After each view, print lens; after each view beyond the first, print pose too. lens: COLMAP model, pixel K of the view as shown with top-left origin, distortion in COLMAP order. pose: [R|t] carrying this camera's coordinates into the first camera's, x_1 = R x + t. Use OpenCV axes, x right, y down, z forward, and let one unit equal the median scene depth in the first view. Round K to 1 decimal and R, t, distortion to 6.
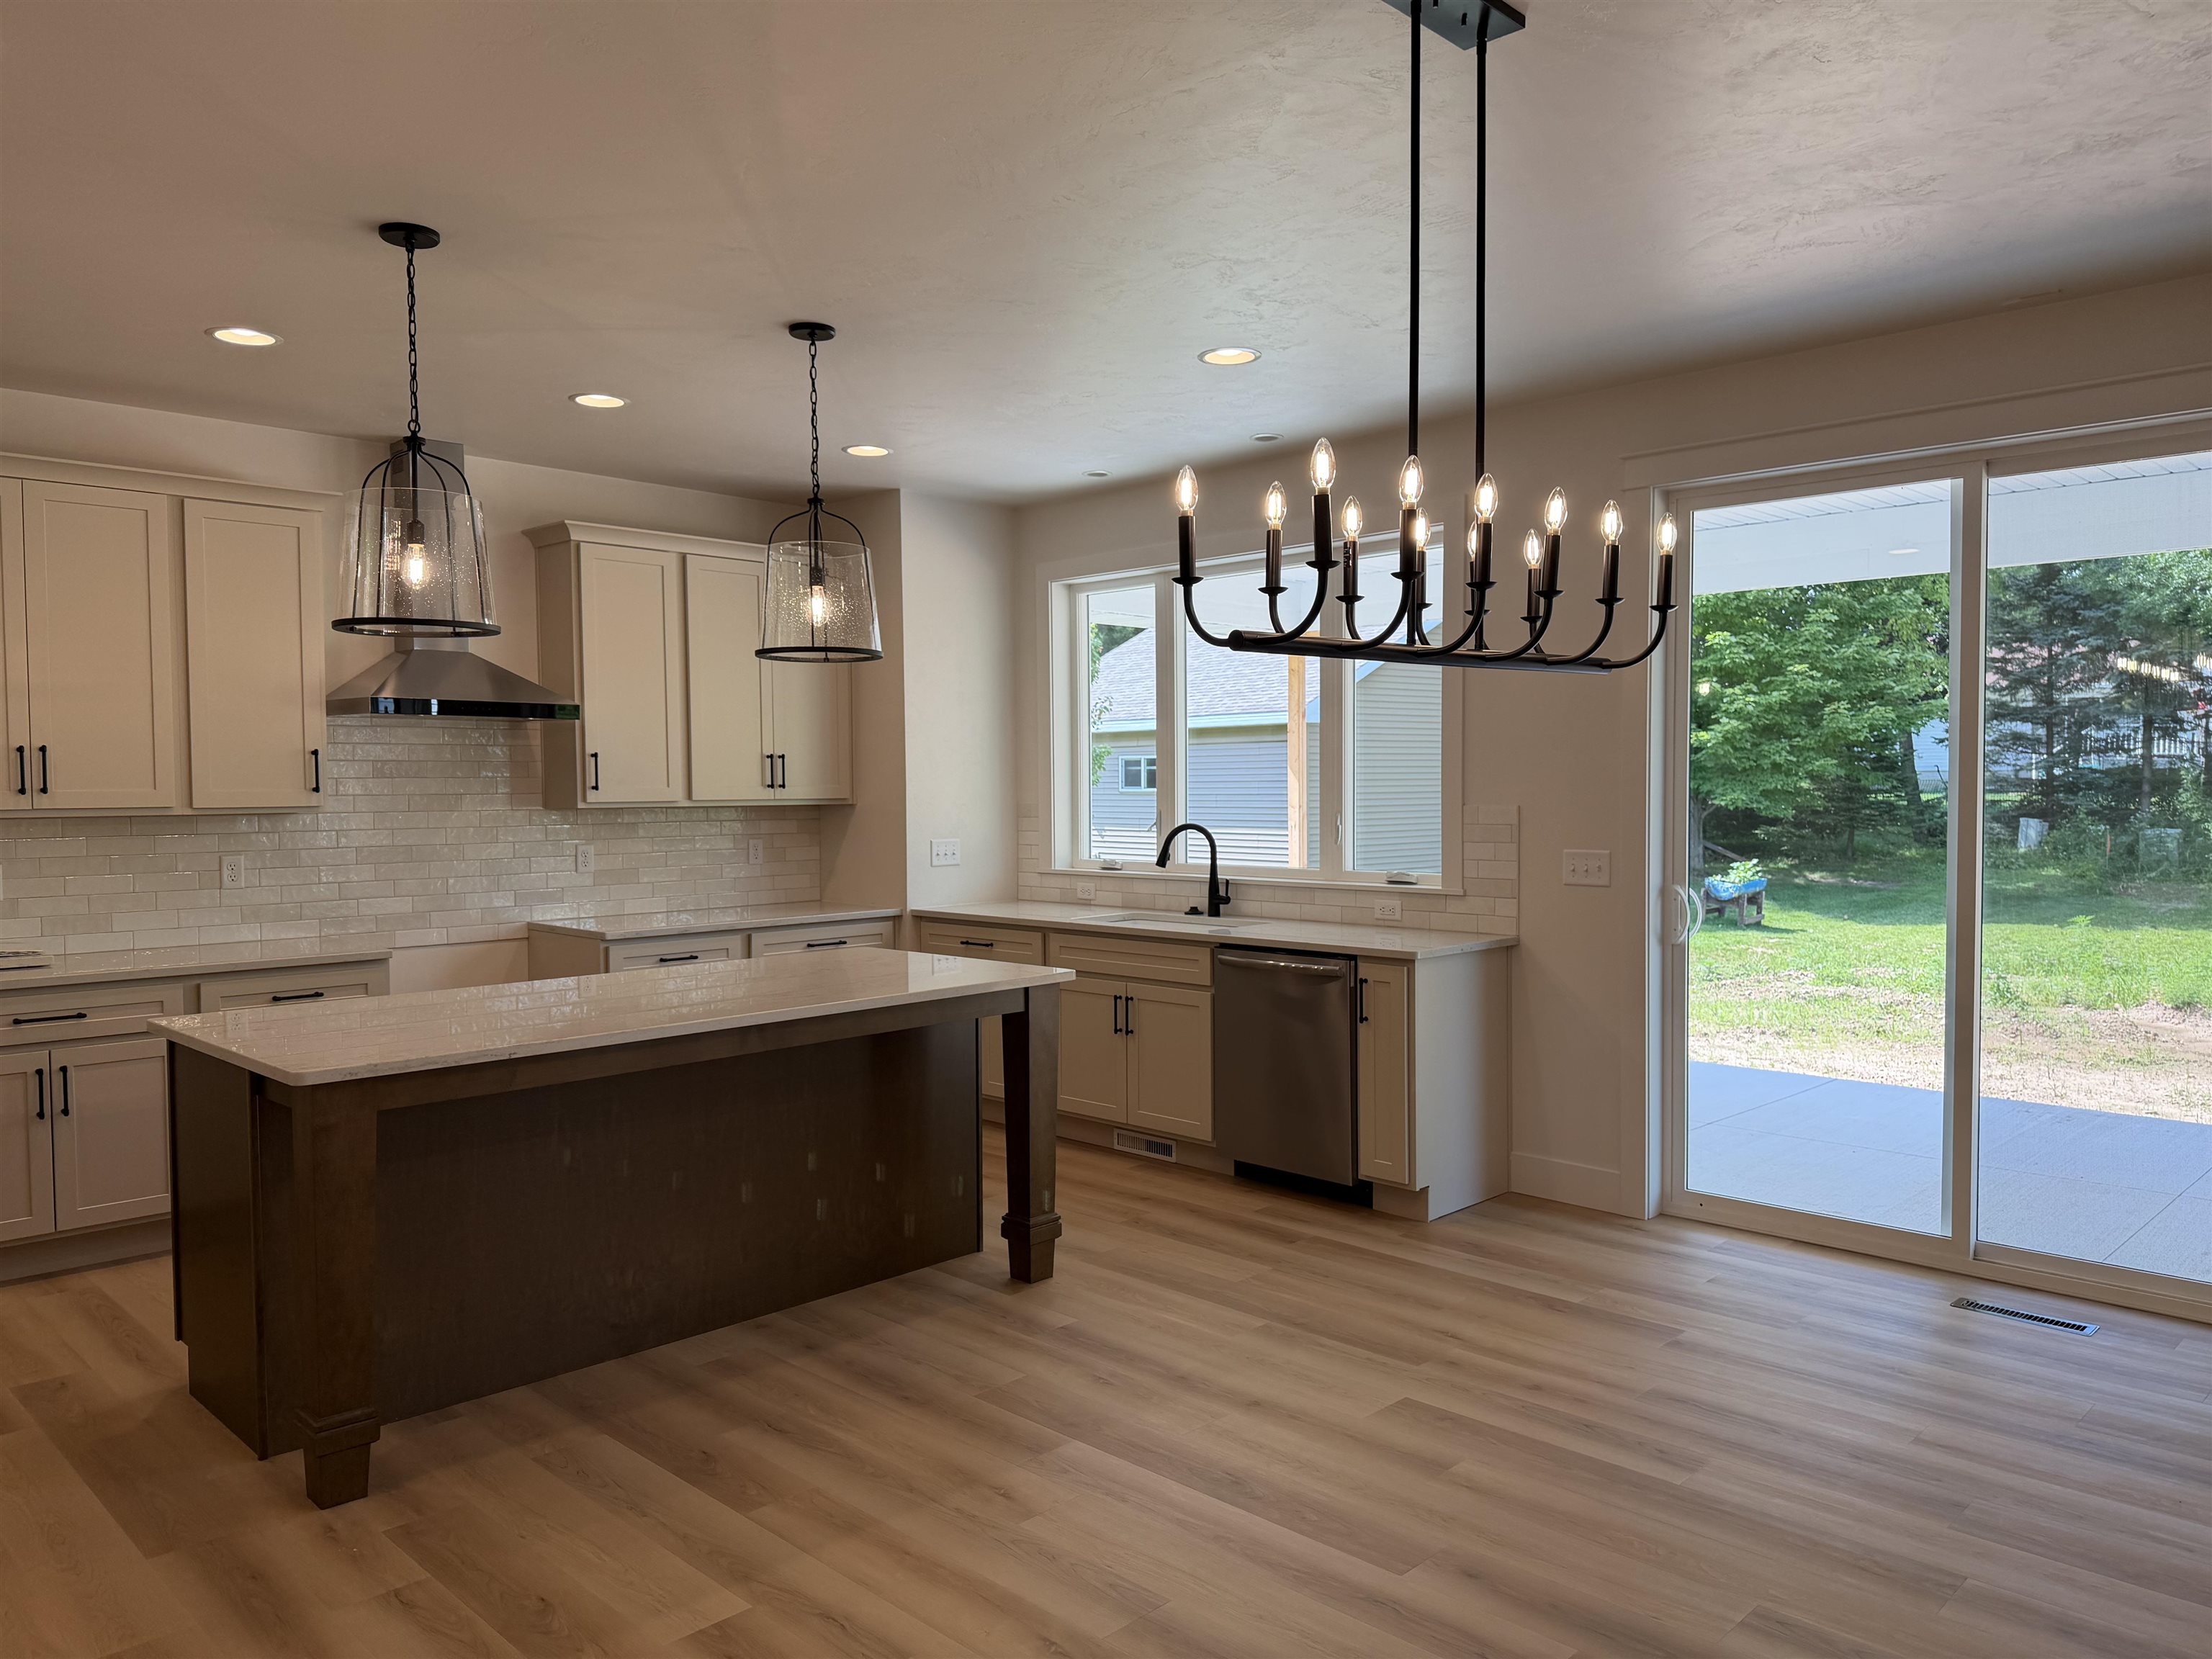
lens RADIAL K [[1557.8, 0, 1119.6], [0, 1557.8, 839.5], [0, 0, 1]] dist [0.057417, -0.071545]
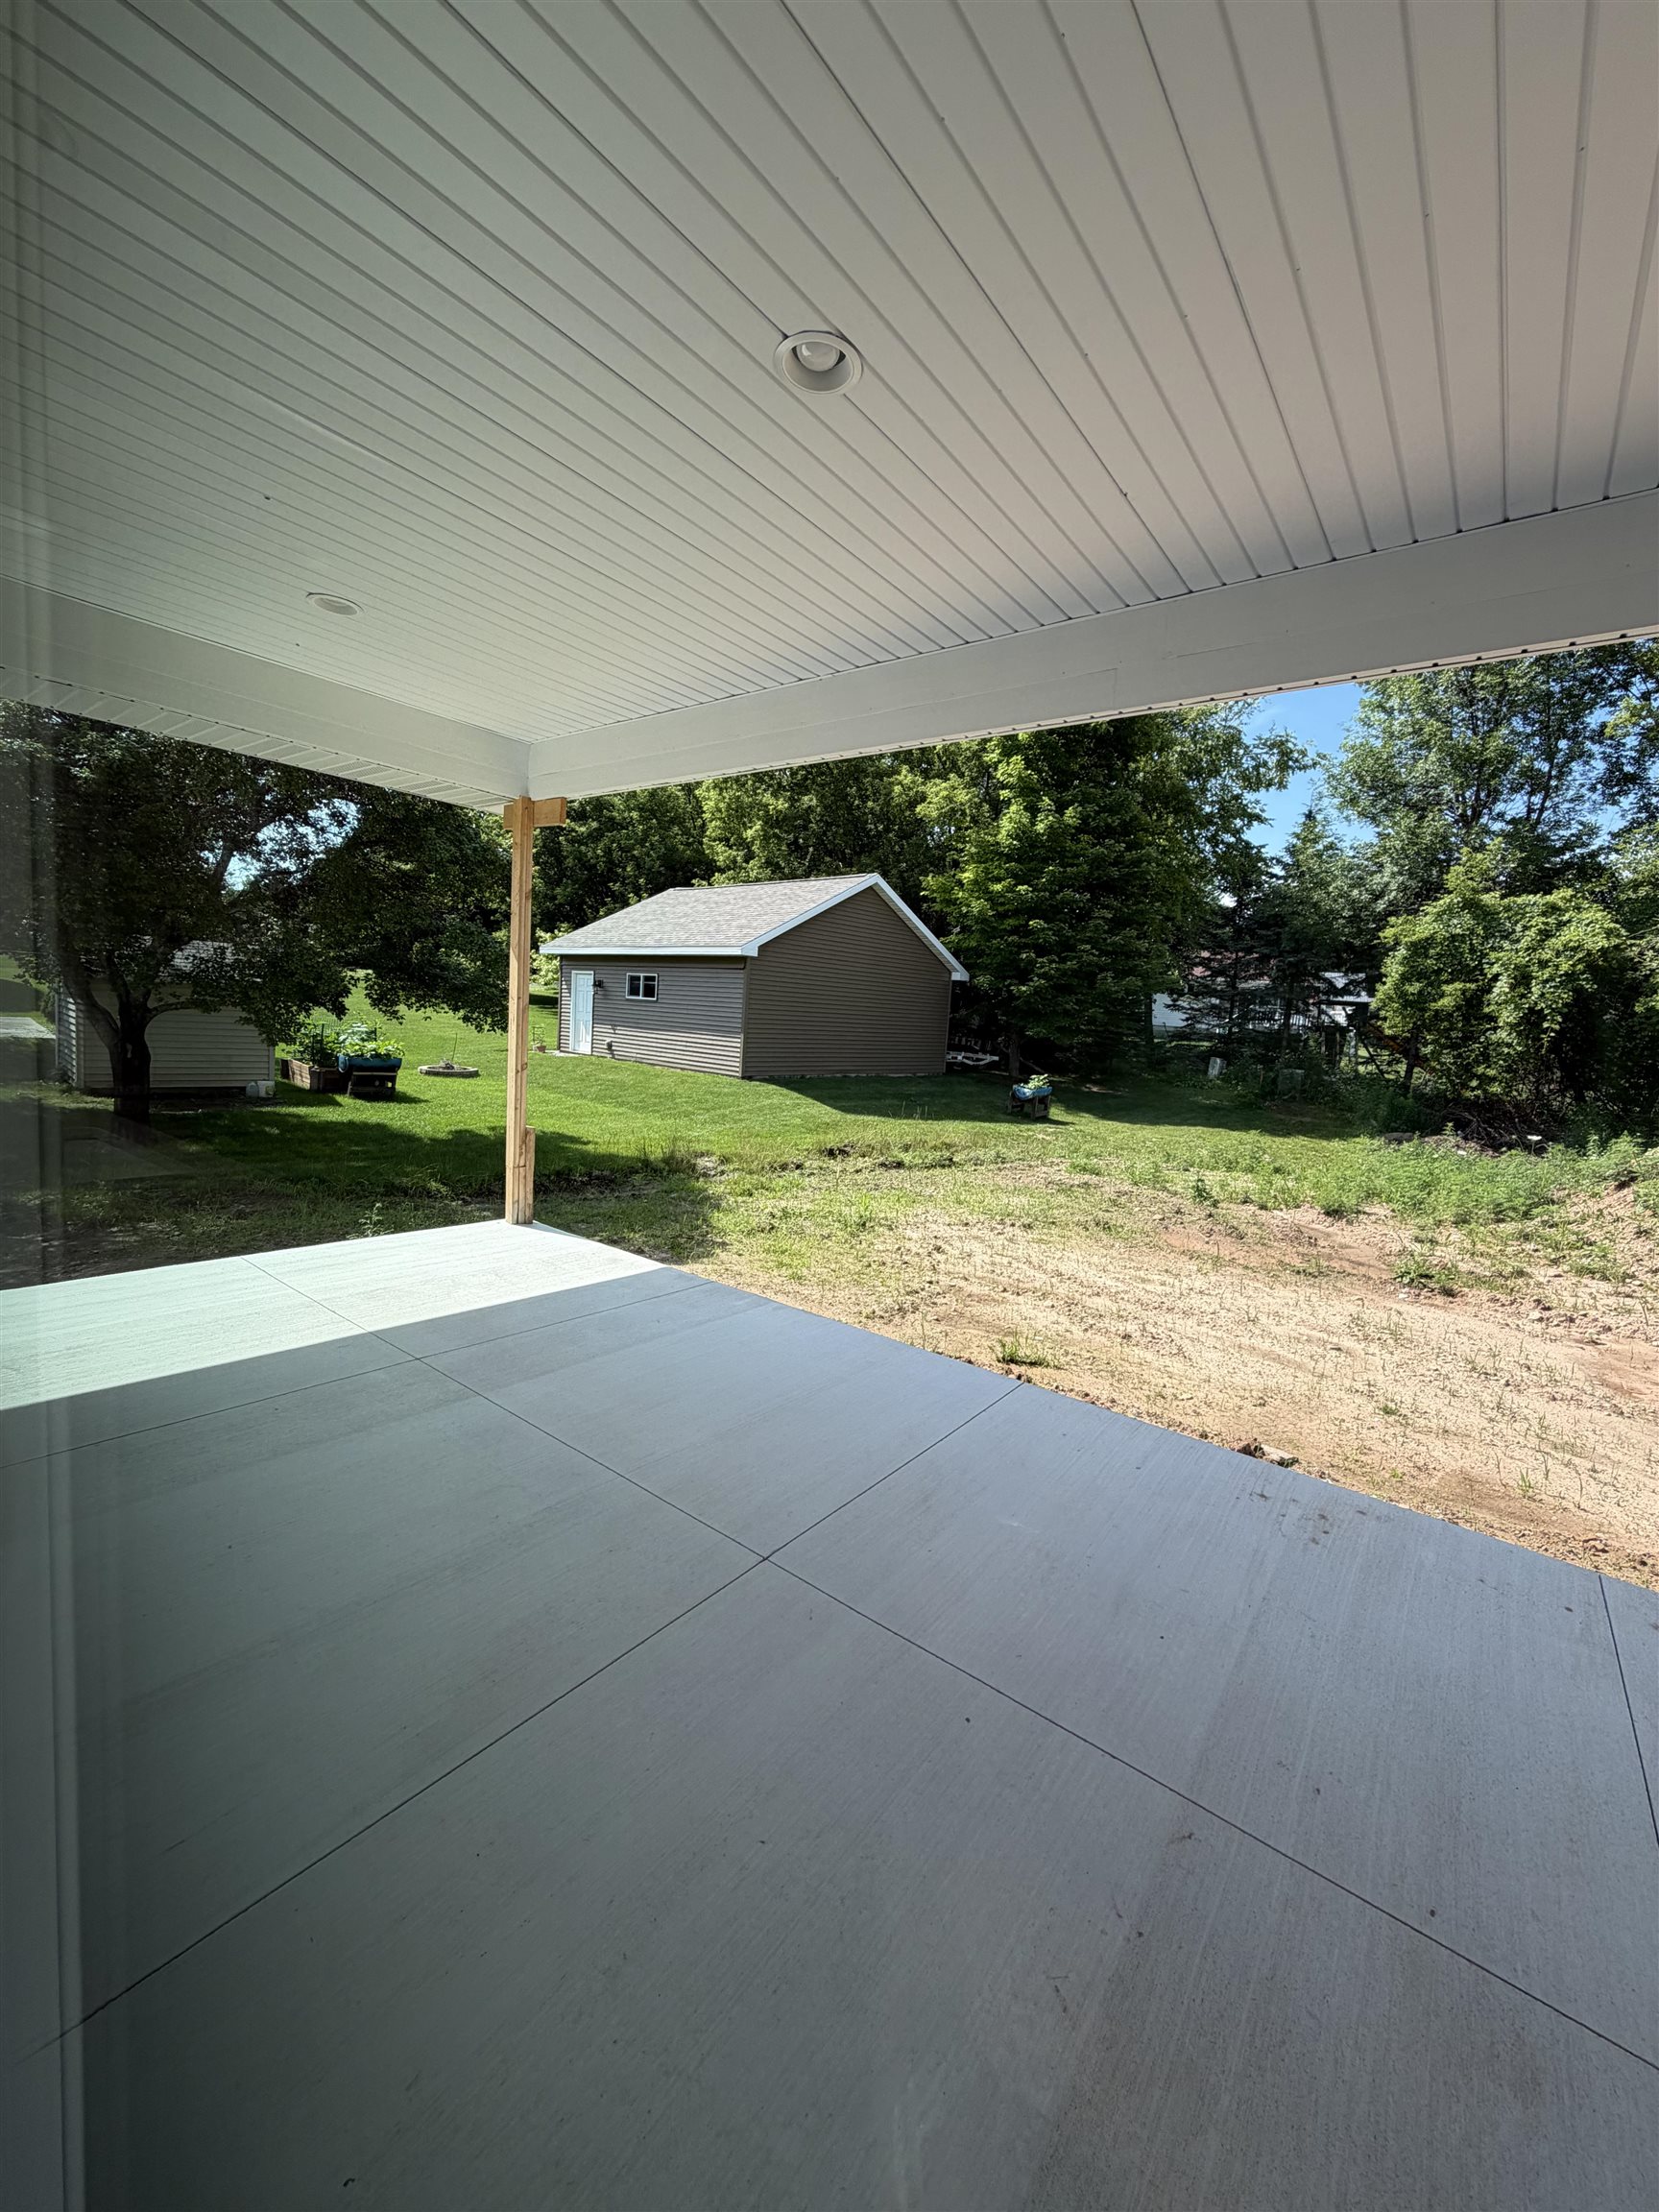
lens RADIAL K [[891.8, 0, 828.7], [0, 891.8, 1087.9], [0, 0, 1]] dist [-0.000118, 0.000138]
pose [[0.990349, 0.059542, 0.125152, 0.406895], [-0.066221, 0.996556, 0.049900, -0.010275], [-0.121750, -0.057707, 0.990882, 0.796089]]
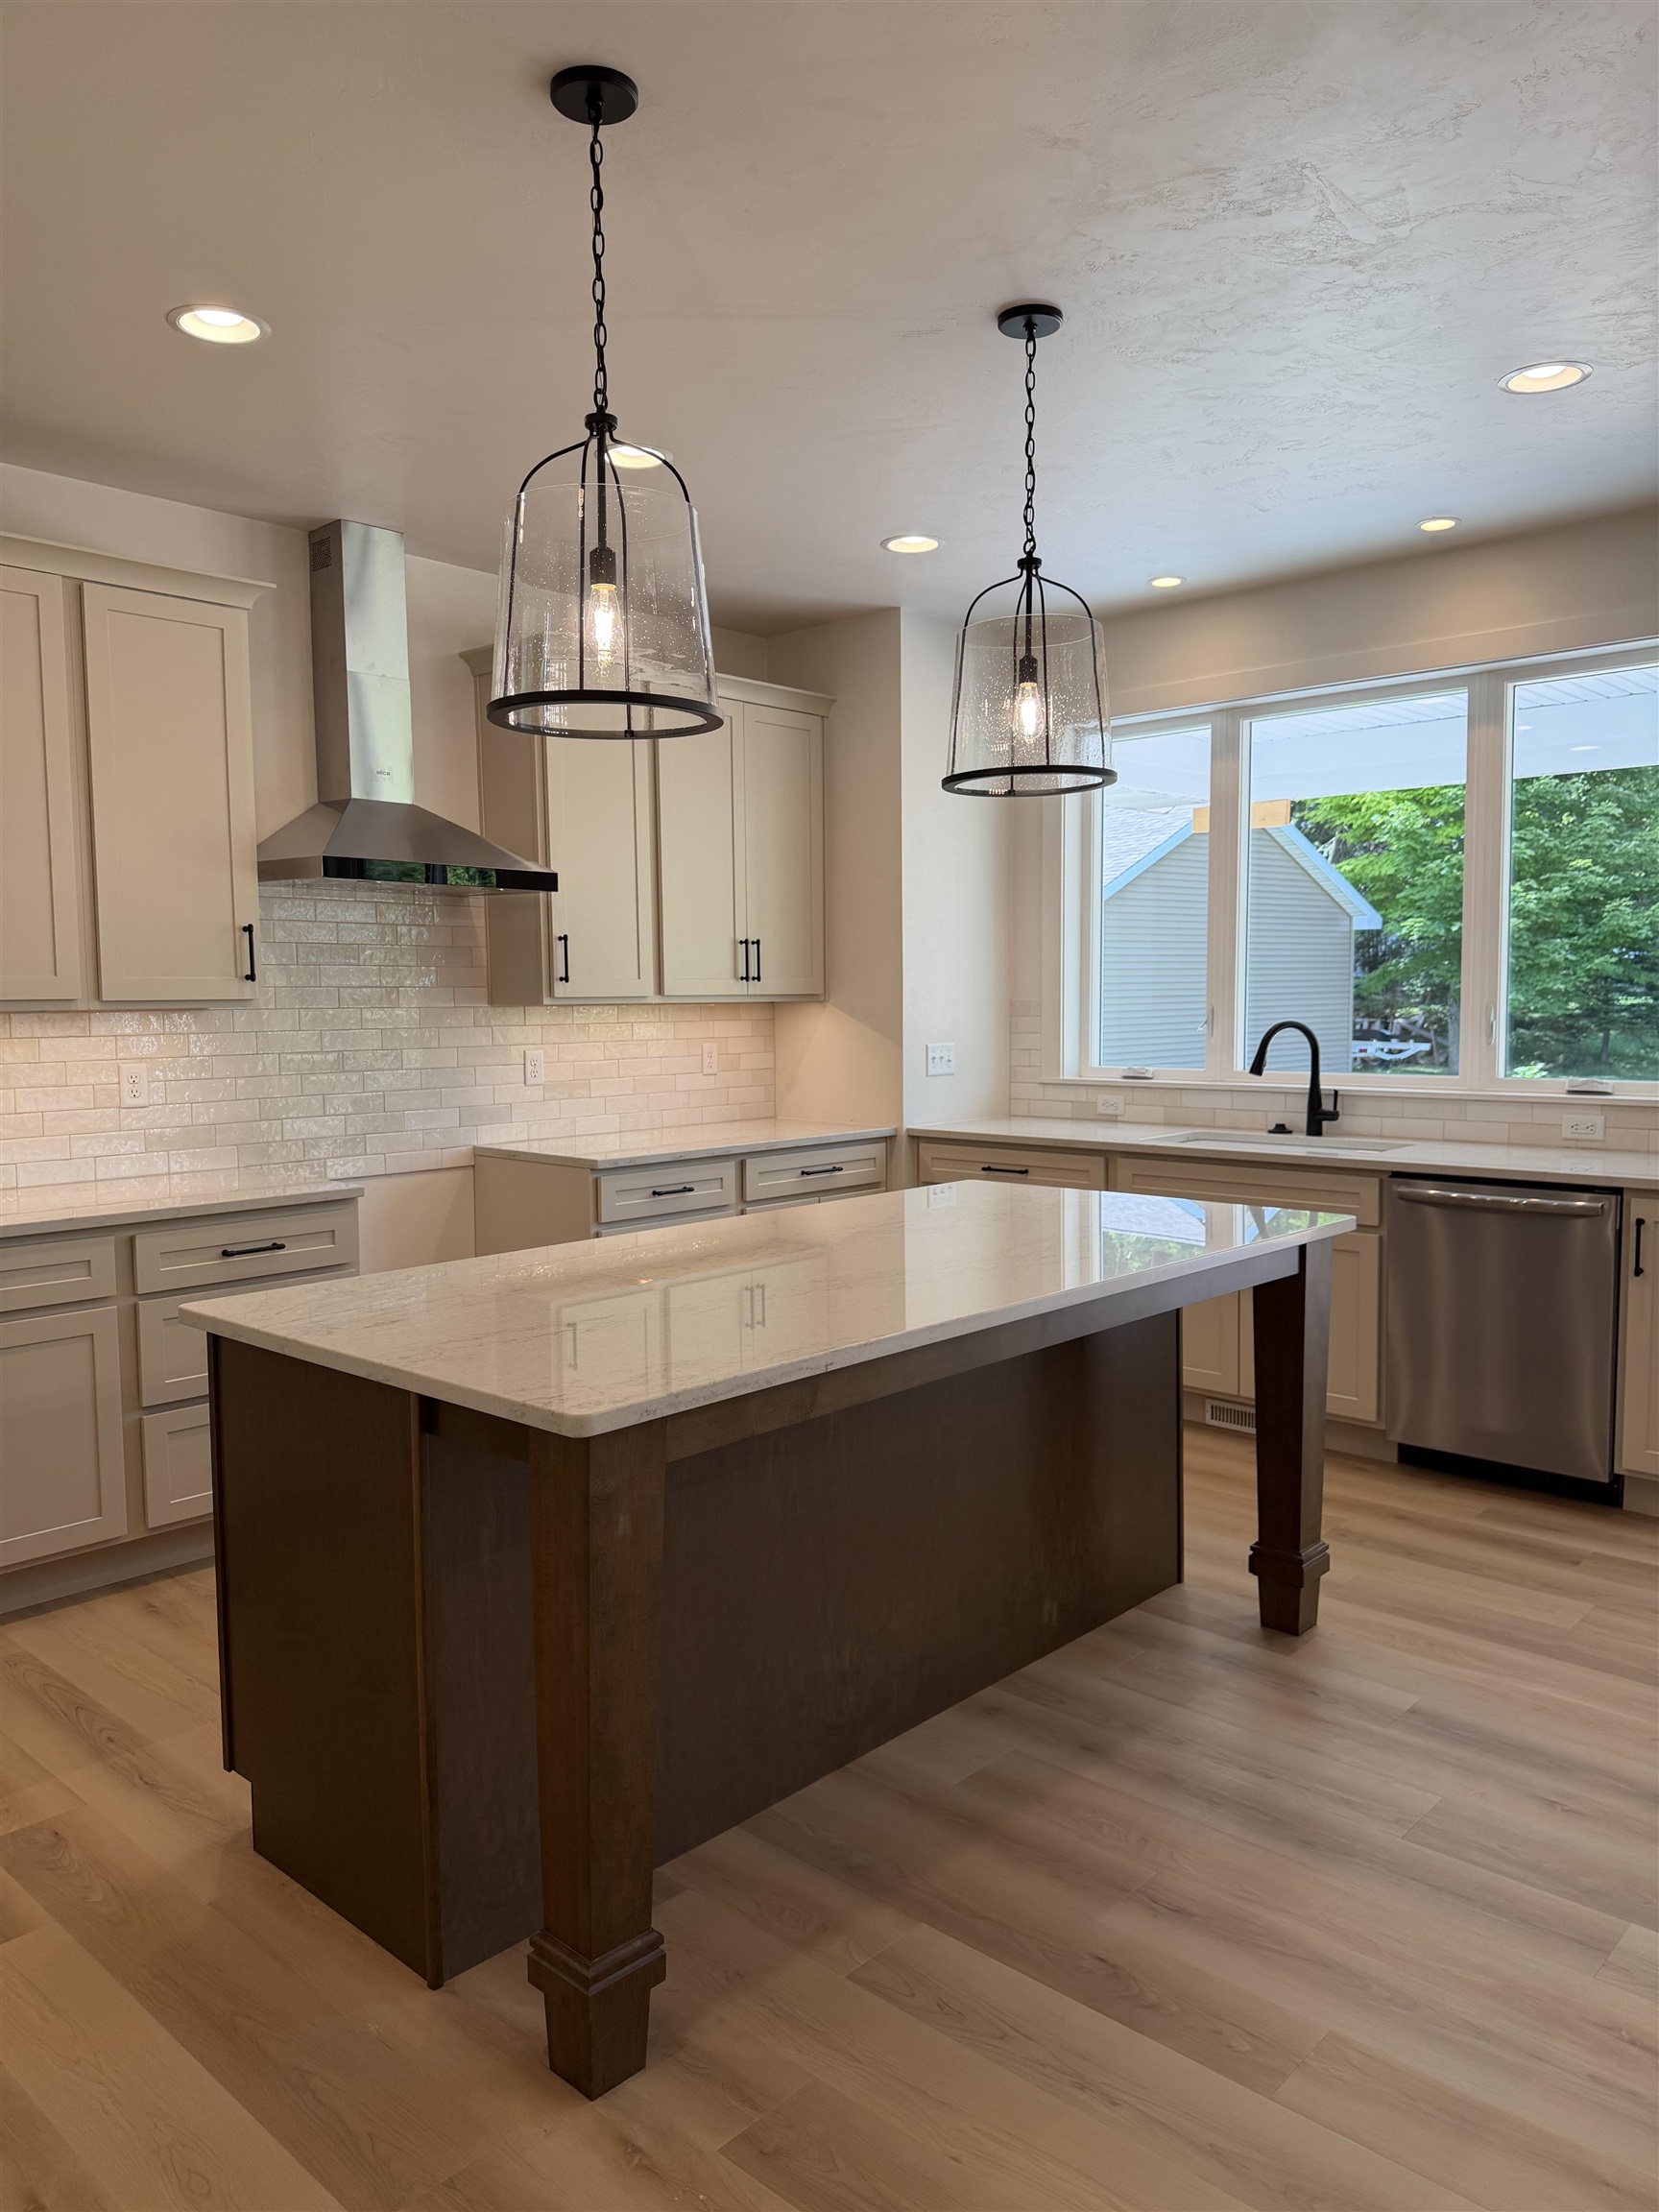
lens RADIAL K [[1557.8, 0, 832.0], [0, 1557.8, 1116.8], [0, 0, 1]] dist [0.057417, -0.071545]
pose [[0.999564, -0.004684, 0.029161, -0.236093], [0.003372, 0.998987, 0.044869, 0.002474], [-0.029342, -0.044751, 0.998567, 0.213047]]
